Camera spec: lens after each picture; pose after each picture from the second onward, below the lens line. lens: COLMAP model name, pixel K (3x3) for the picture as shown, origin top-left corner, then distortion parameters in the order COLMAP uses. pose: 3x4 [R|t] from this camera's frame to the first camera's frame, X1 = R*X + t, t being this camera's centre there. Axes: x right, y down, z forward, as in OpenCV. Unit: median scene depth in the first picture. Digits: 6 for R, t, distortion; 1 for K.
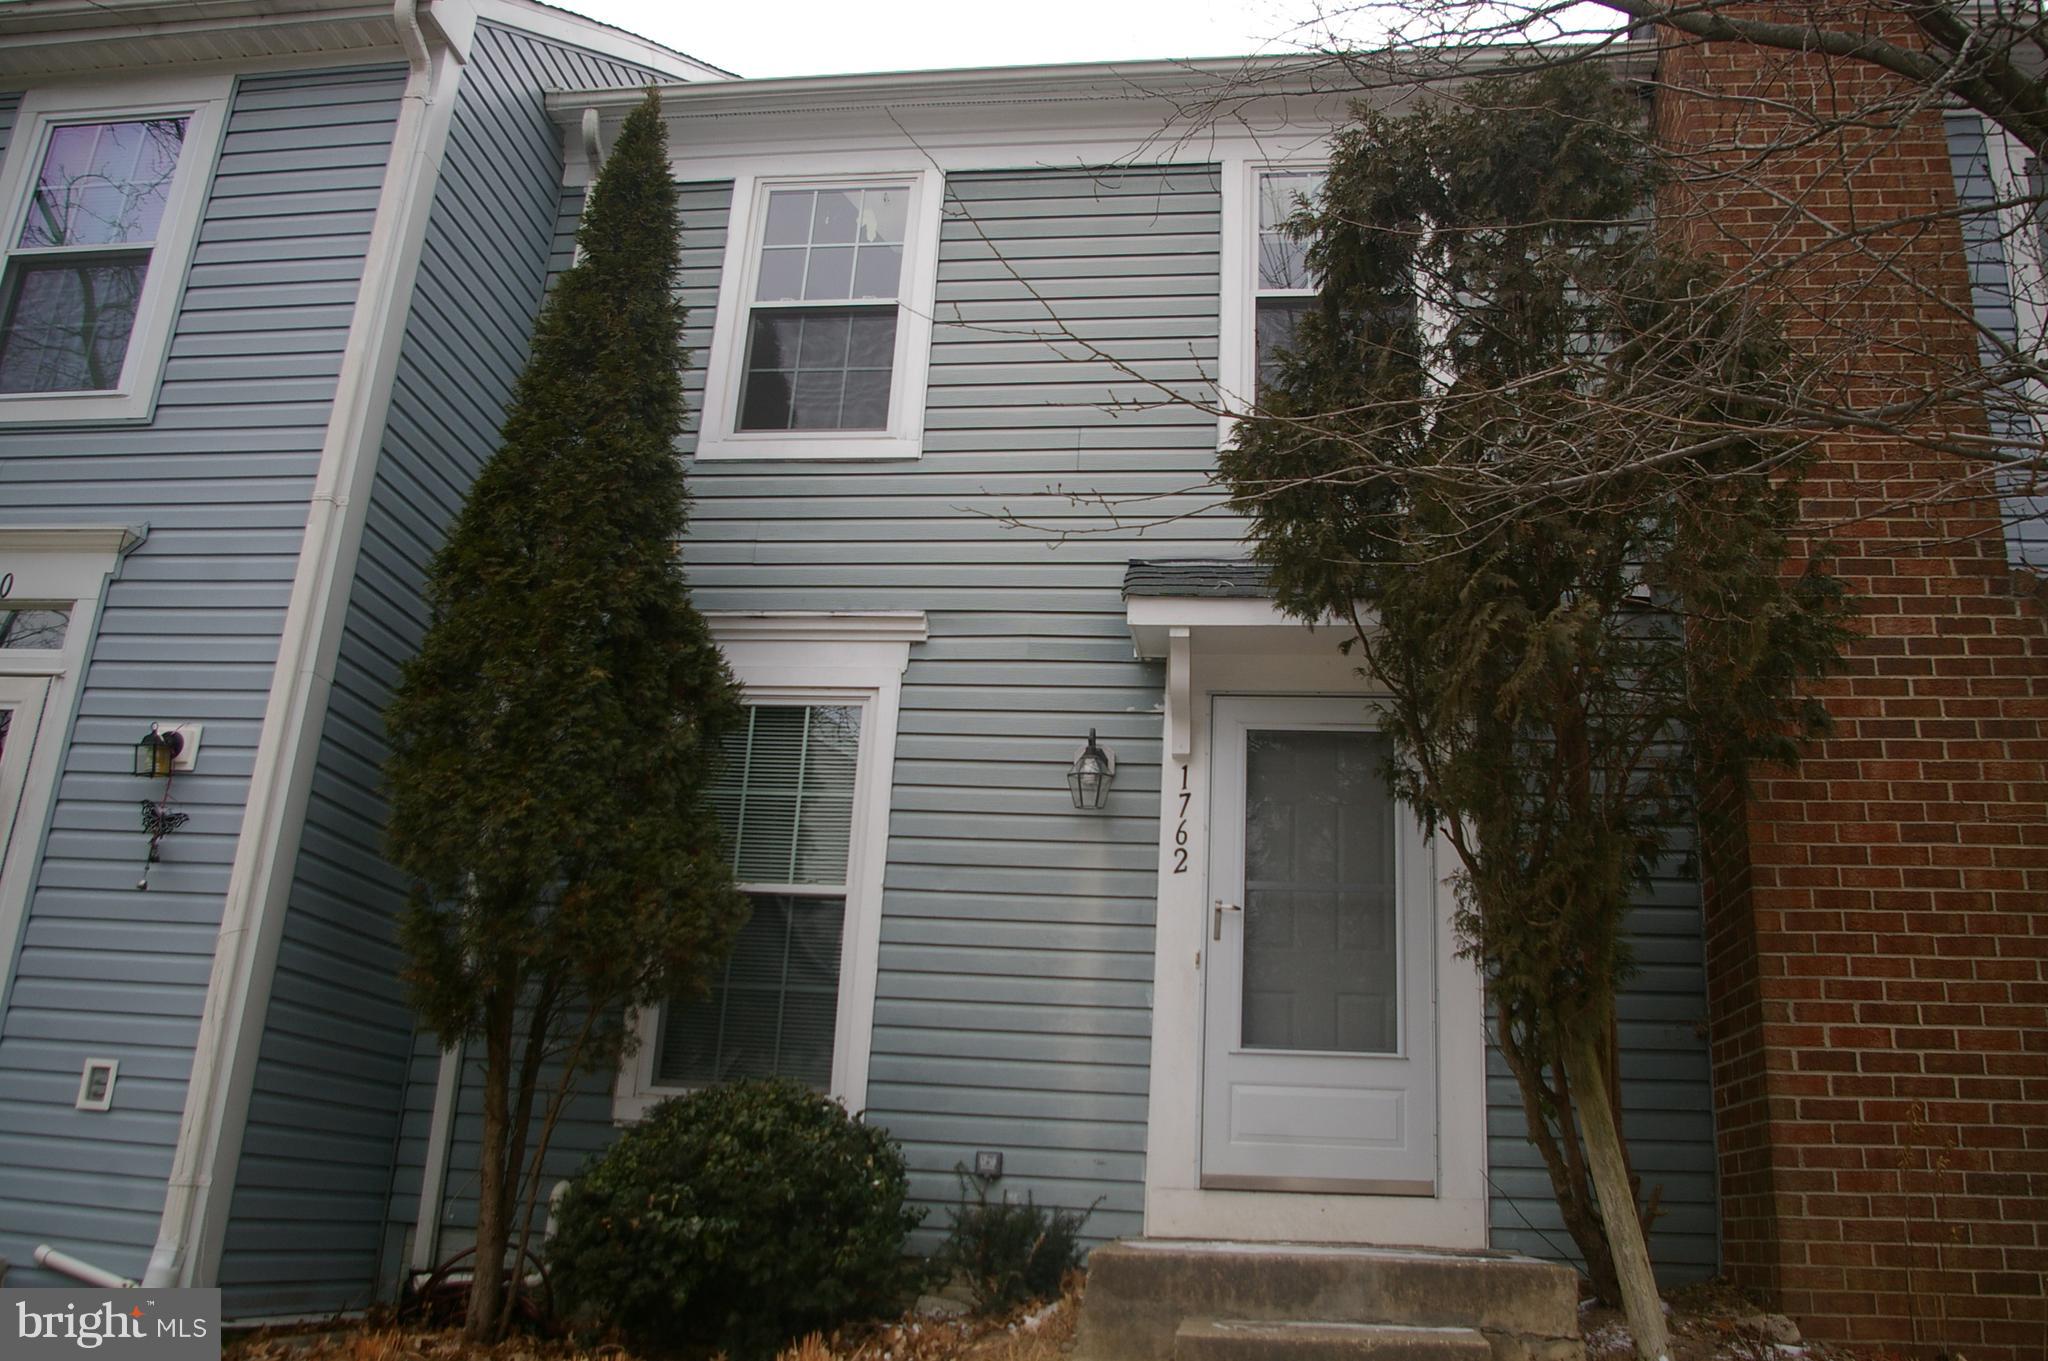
lens RADIAL K [[1628.3, 0, 1069.2], [0, 1628.3, 690.0], [0, 0, 1]] dist [-0.086877, 0.036565]
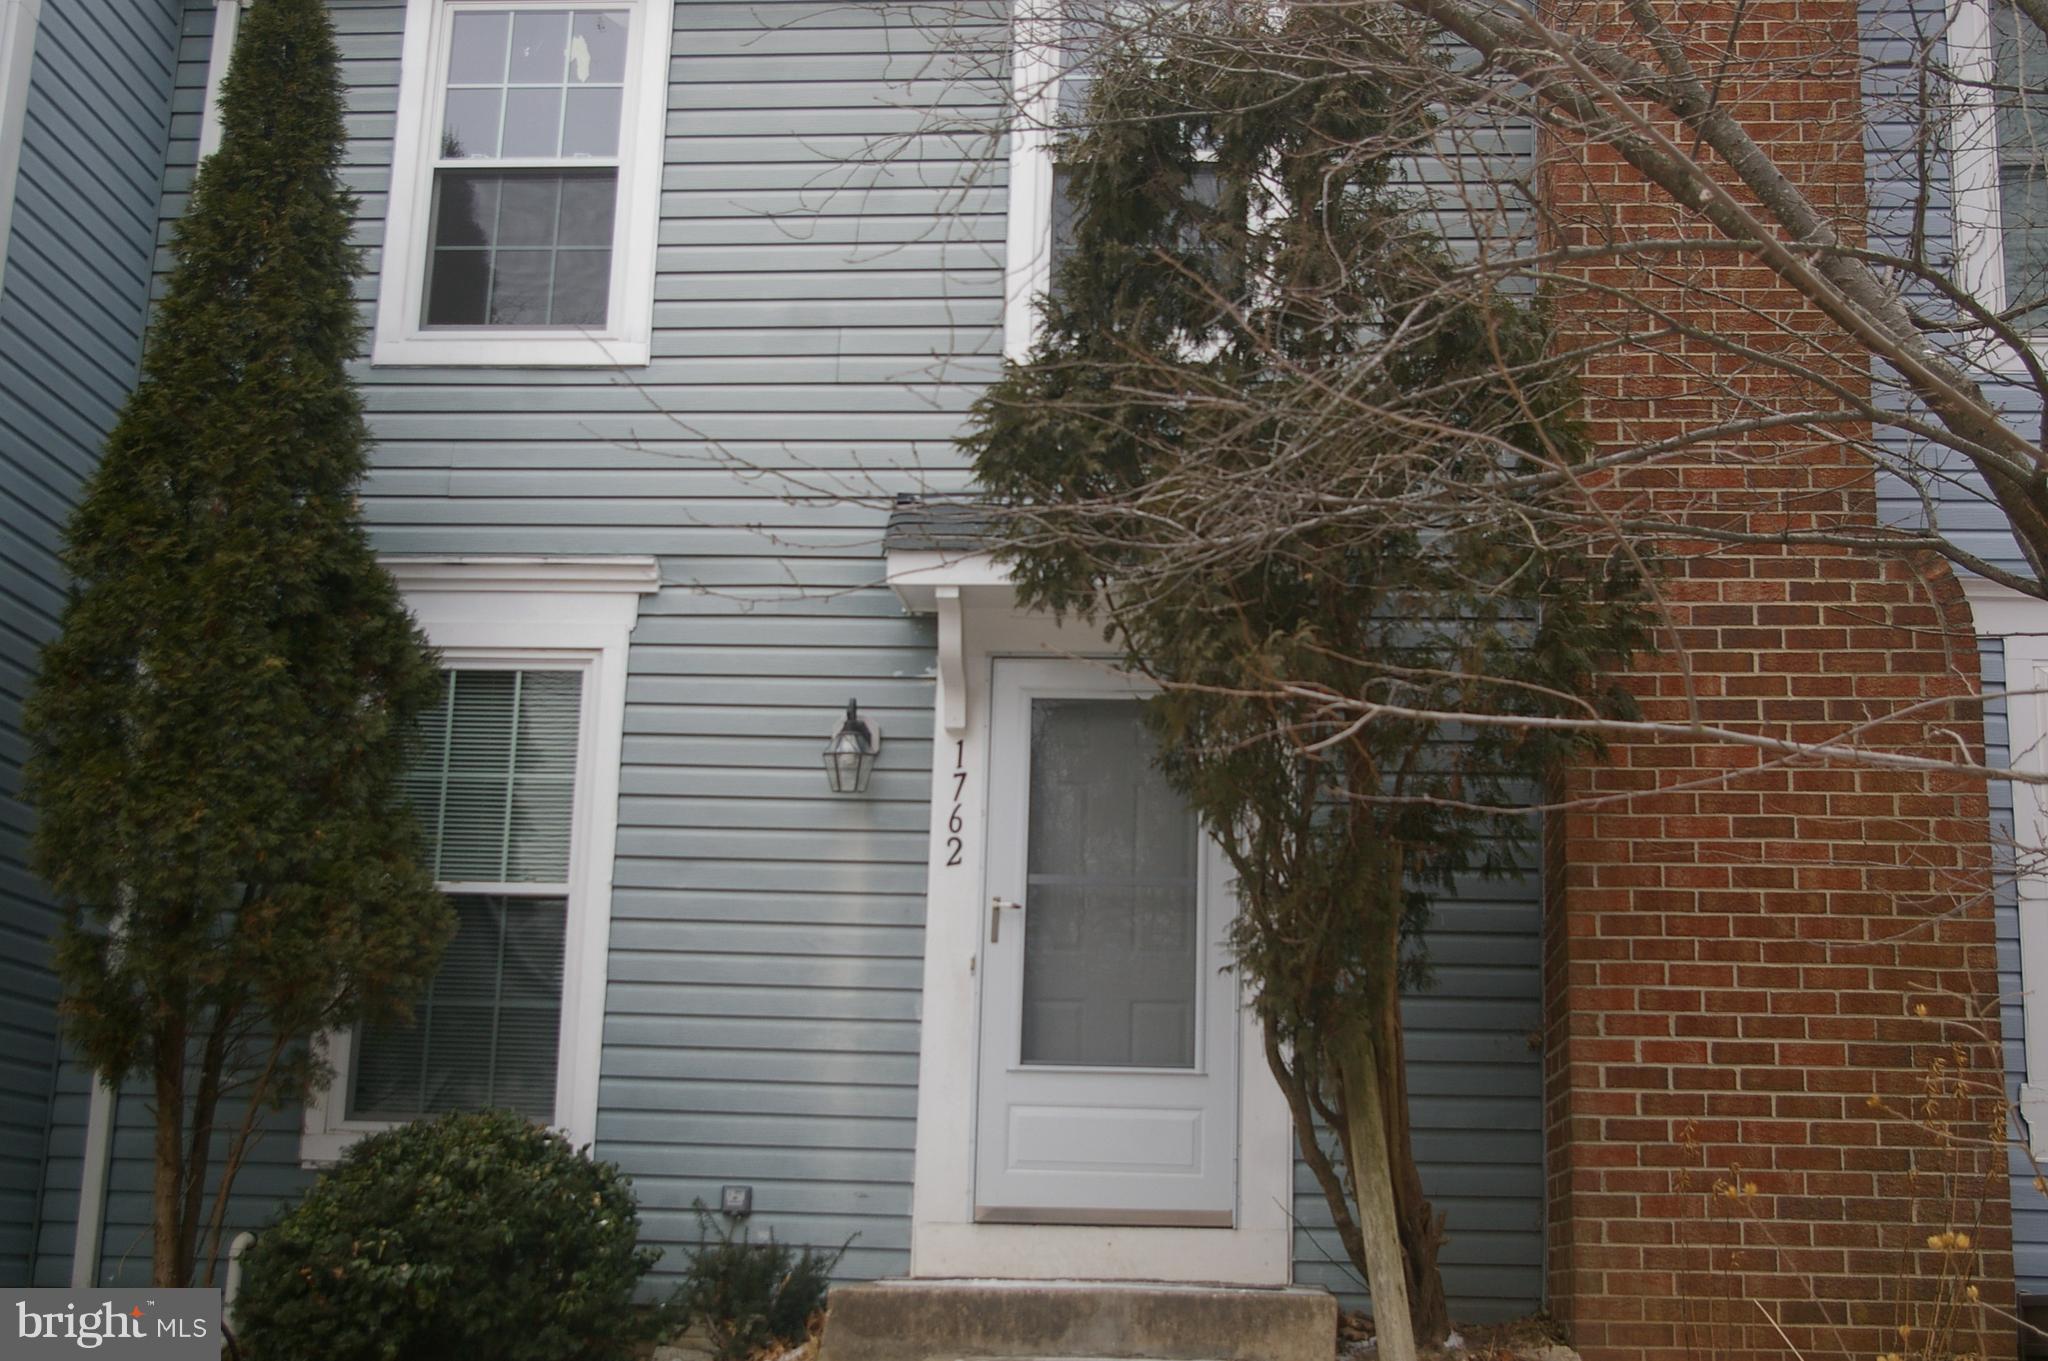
lens RADIAL K [[2515.3, 0, 1060.6], [0, 2515.3, 690.0], [0, 0, 1]] dist [-0.039002, 0.064768]
pose [[0.998831, -0.011591, 0.046918, 0.070508], [0.007588, 0.996385, 0.084613, -0.105417], [-0.047729, -0.084158, 0.995309, -0.372600]]
